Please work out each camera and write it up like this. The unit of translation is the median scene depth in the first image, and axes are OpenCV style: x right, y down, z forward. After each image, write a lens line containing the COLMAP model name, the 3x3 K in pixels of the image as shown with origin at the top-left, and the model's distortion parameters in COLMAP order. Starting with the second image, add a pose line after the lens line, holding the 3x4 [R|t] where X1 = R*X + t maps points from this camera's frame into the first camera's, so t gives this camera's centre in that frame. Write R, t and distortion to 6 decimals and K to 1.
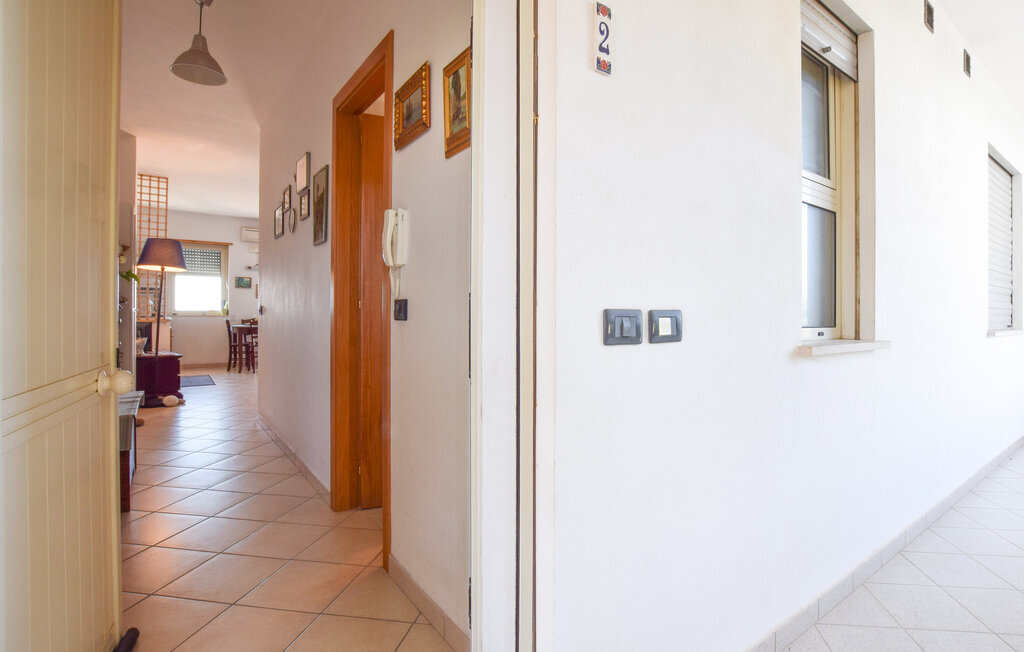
lens RADIAL K [[472.0, 0, 505.8], [0, 472.0, 311.0], [0, 0, 1]] dist [-0.010590, 0.000077]
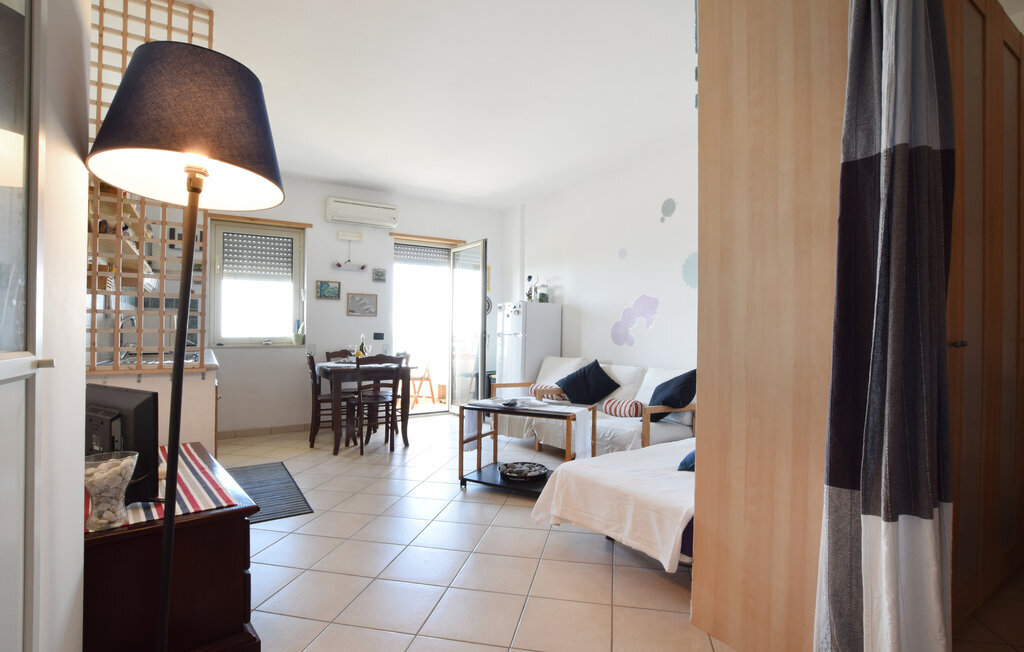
lens RADIAL K [[472.0, 0, 505.8], [0, 472.0, 311.0], [0, 0, 1]] dist [-0.010590, 0.000077]
pose [[0.998387, -0.019192, -0.053442, -0.325802], [0.016926, 0.998952, -0.042527, -0.004743], [0.054202, 0.041553, 0.997665, 0.448322]]
